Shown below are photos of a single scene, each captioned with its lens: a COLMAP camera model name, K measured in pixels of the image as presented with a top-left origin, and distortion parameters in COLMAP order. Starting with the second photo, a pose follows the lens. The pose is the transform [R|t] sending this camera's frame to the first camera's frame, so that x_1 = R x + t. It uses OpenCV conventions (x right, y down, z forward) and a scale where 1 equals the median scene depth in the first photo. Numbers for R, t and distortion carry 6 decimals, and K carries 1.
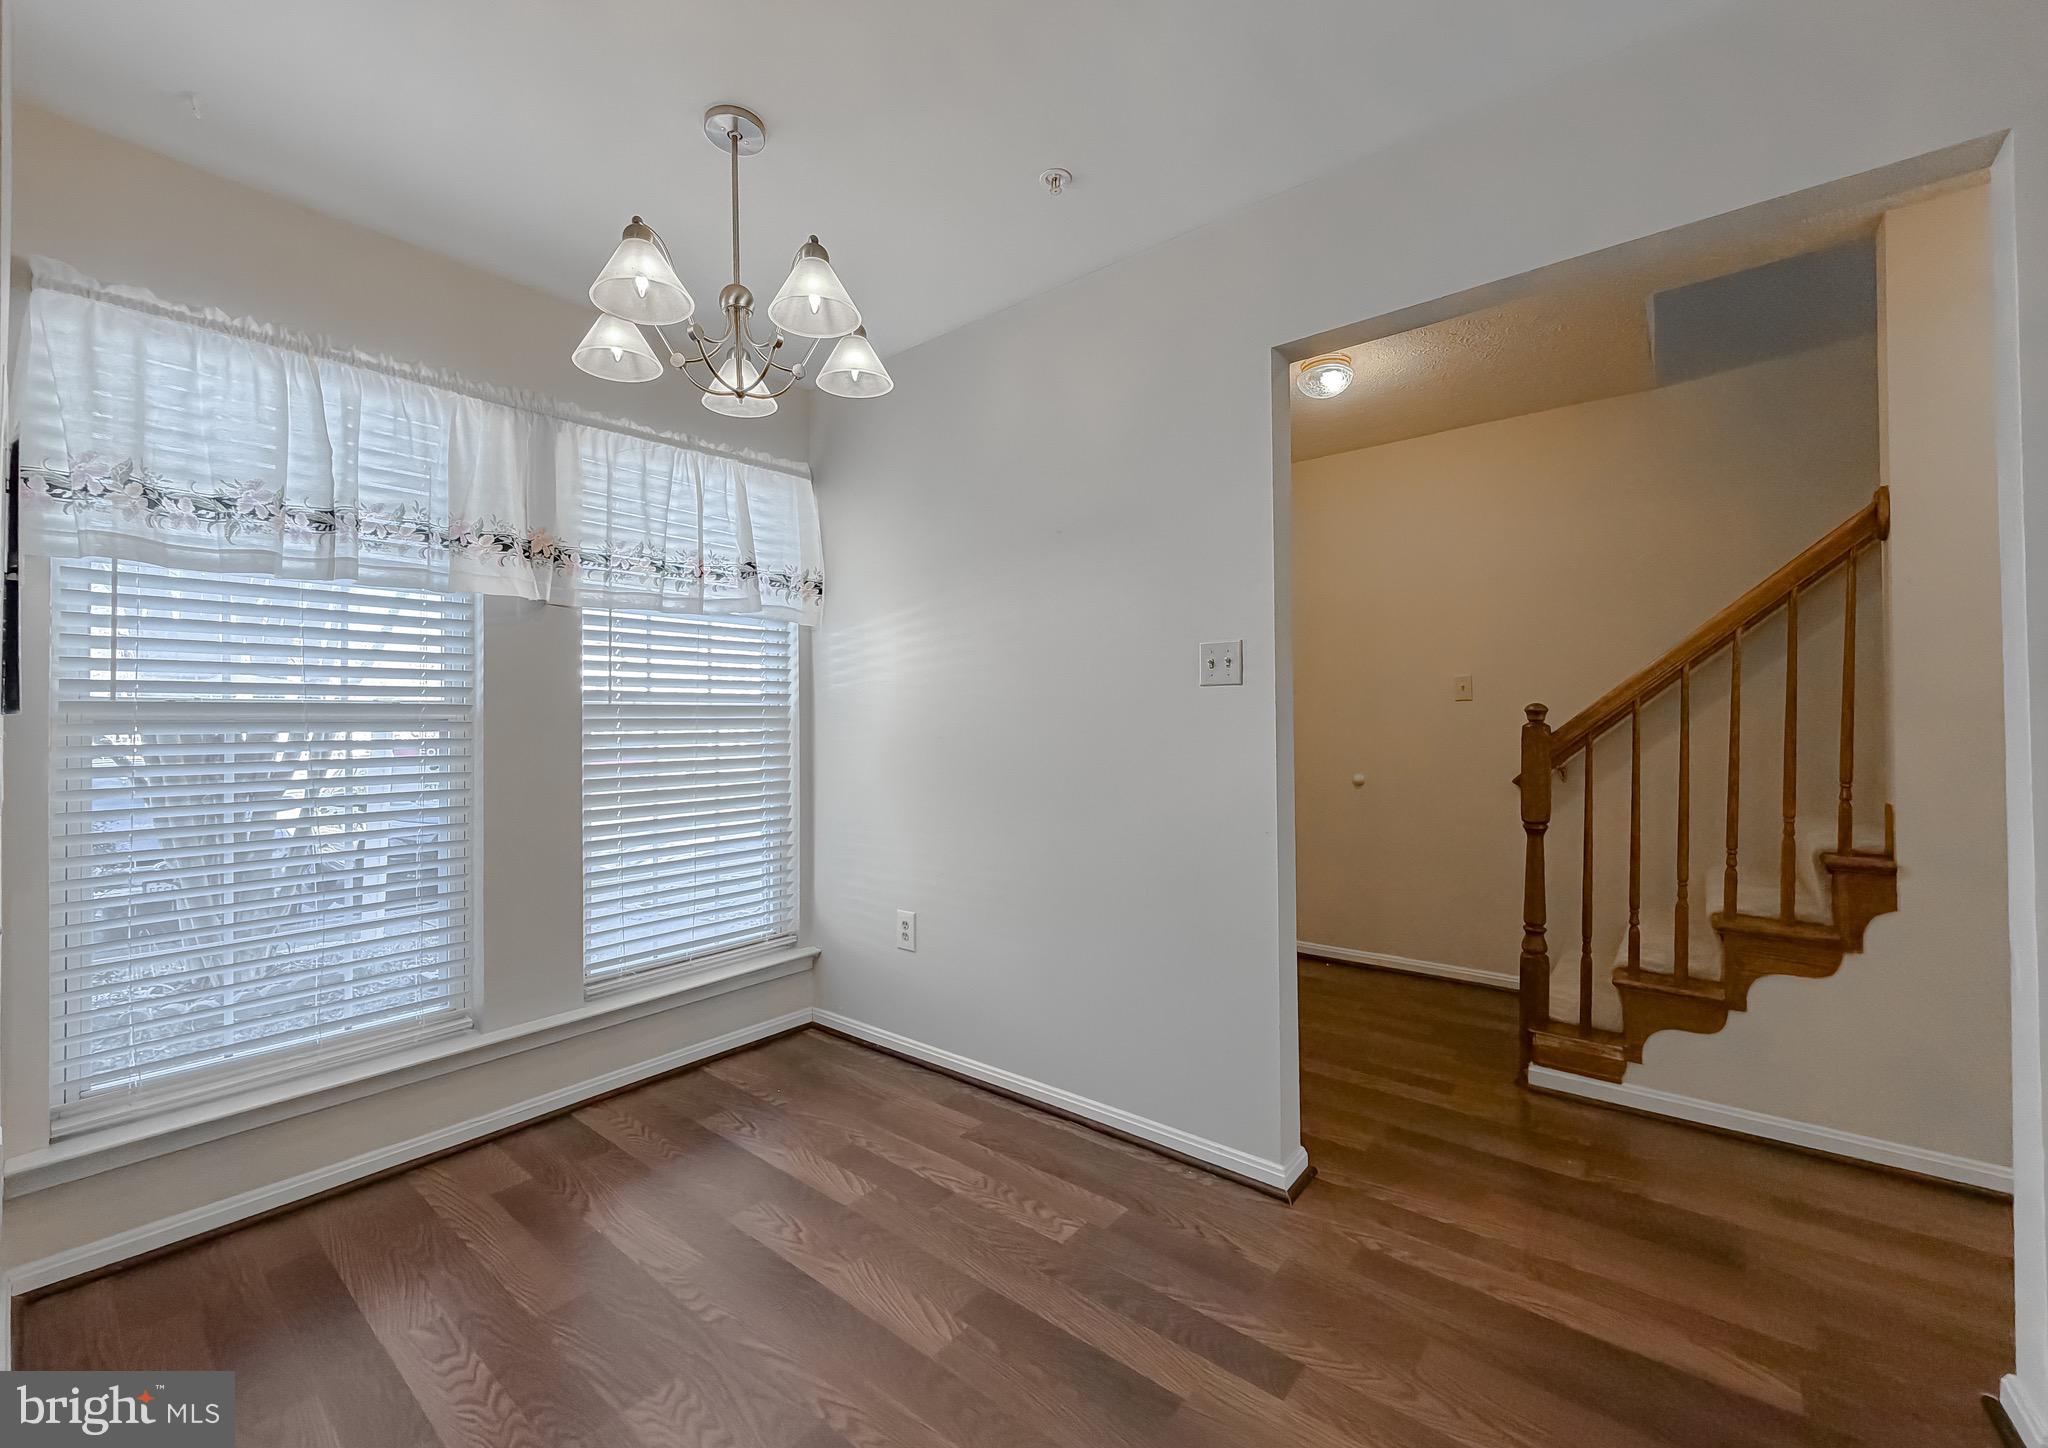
lens RADIAL K [[838.1, 0, 1042.9], [0, 838.1, 717.9], [0, 0, 1]] dist [0.004160, 0.000929]
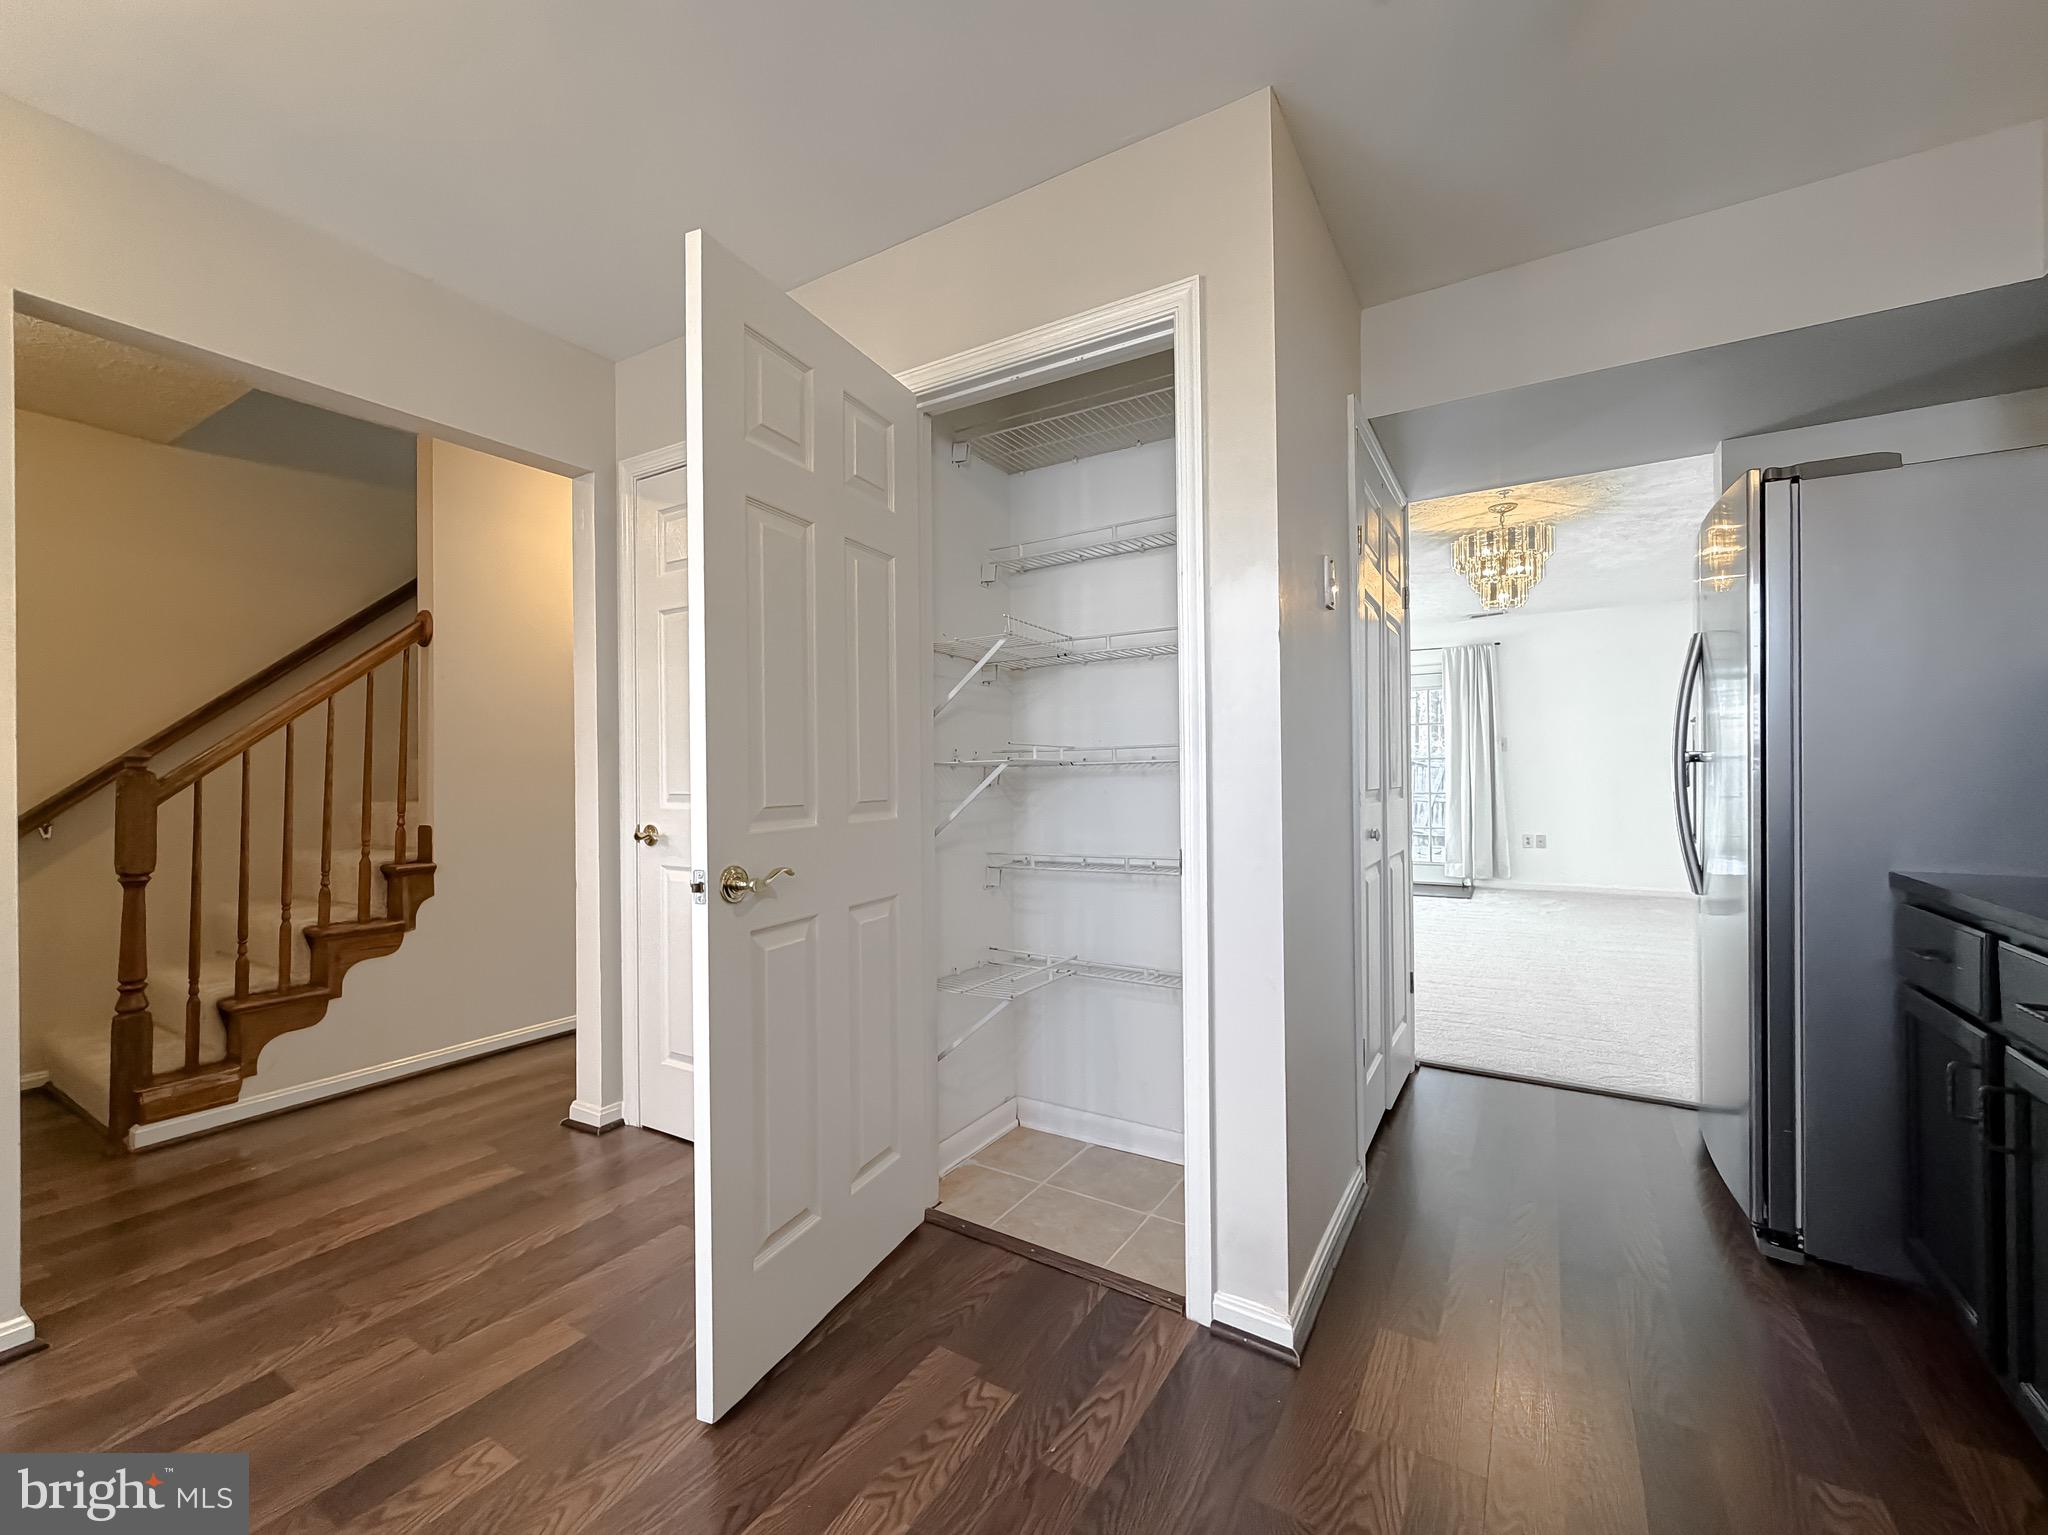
lens RADIAL K [[846.7, 0, 1005.3], [0, 846.7, 766.5], [0, 0, 1]] dist [0.003649, 0.000168]
pose [[-0.105914, 0.014154, 0.994275, -0.537819], [0.001864, 0.999900, -0.014035, 0.018820], [-0.994374, 0.000367, -0.105930, 0.130225]]
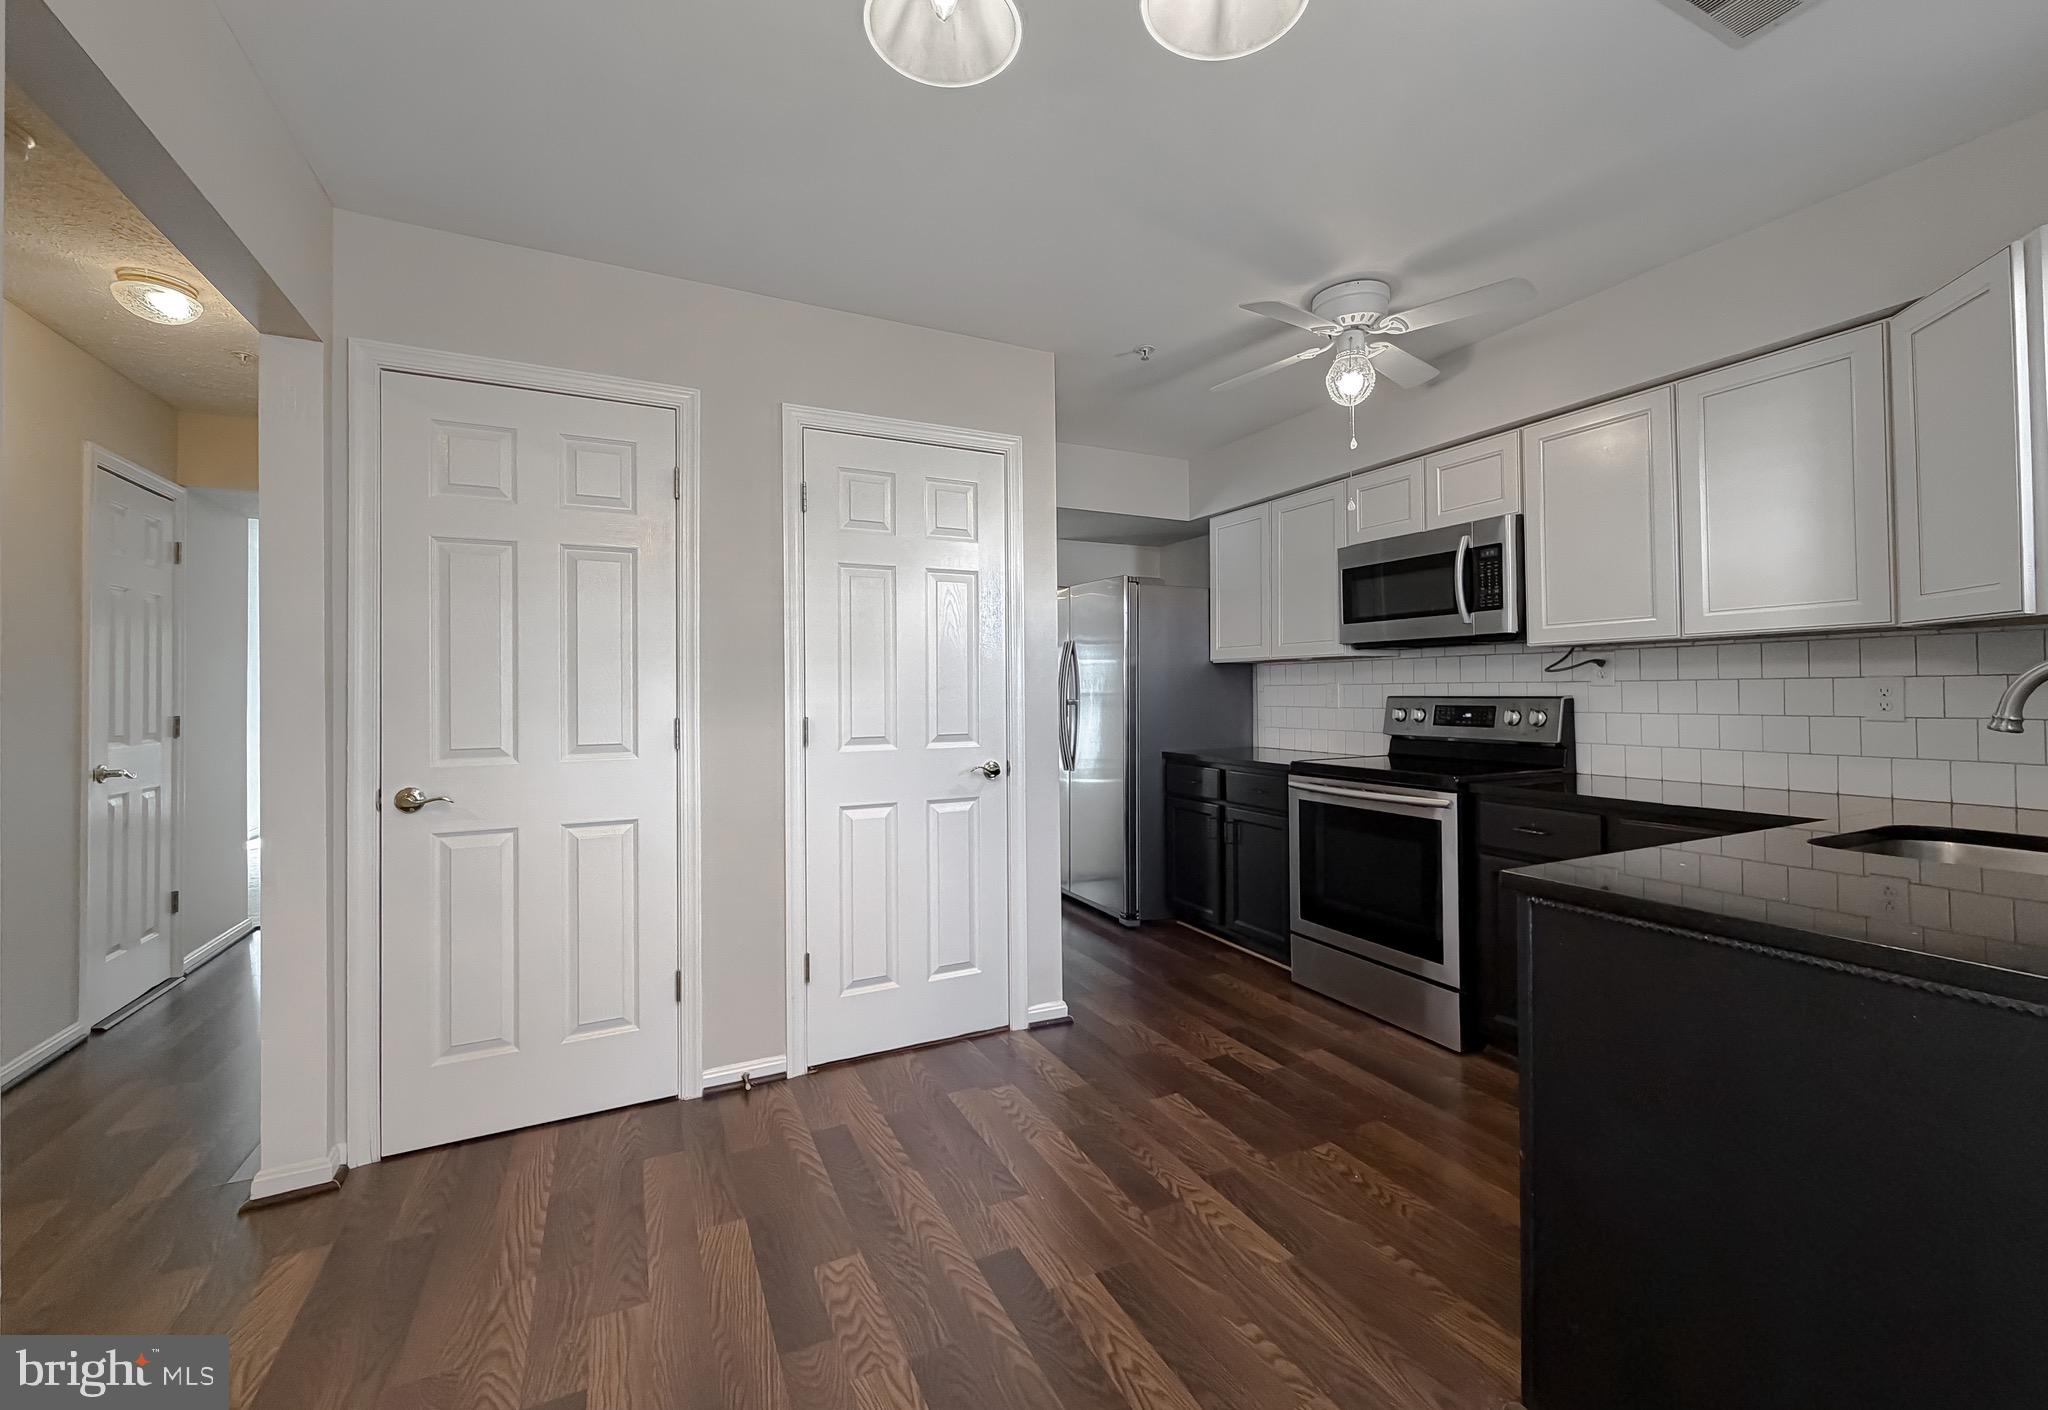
lens RADIAL K [[834.1, 0, 1019.1], [0, 834.1, 684.6], [0, 0, 1]] dist [-0.000329, 0.000338]
pose [[-0.899991, 0.018253, 0.435526, -0.389518], [0.010696, 0.999747, -0.019797, -0.008350], [-0.435777, -0.013158, -0.899959, 0.979841]]
